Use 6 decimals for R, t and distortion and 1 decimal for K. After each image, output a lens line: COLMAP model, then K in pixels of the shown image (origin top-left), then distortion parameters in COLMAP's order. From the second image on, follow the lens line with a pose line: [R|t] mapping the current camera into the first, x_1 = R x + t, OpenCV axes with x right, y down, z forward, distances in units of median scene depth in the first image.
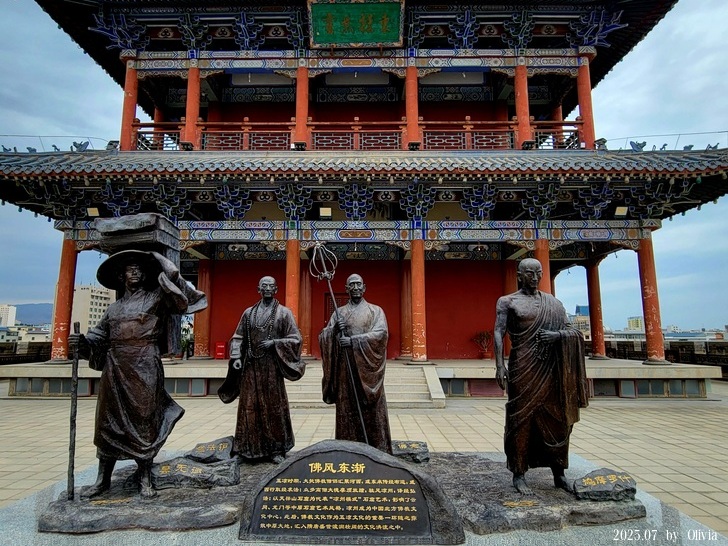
lens RADIAL K [[294.4, 0, 365.5], [0, 294.4, 323.3], [0, 0, 1]] dist [-0.000289, -0.000126]
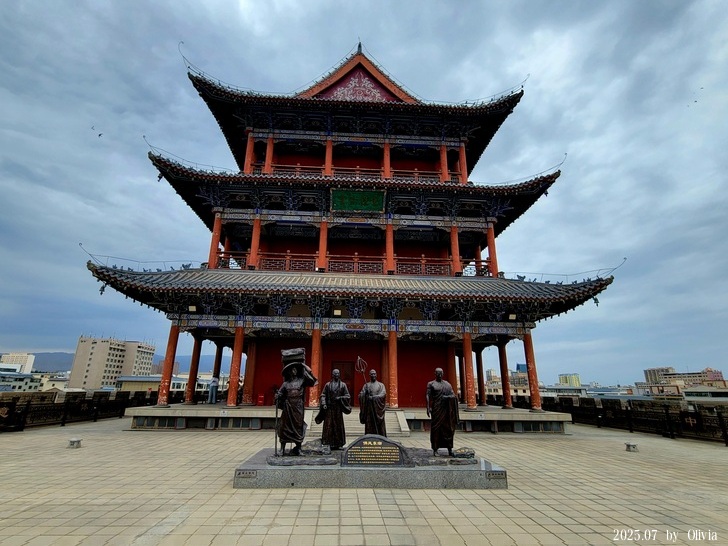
lens RADIAL K [[294.4, 0, 365.5], [0, 294.4, 323.3], [0, 0, 1]] dist [-0.000289, -0.000126]
pose [[0.993123, 0.042281, 0.109176, -0.149708], [-0.024199, 0.986506, -0.161926, -0.058617], [-0.114549, 0.158170, 0.980745, -0.573428]]
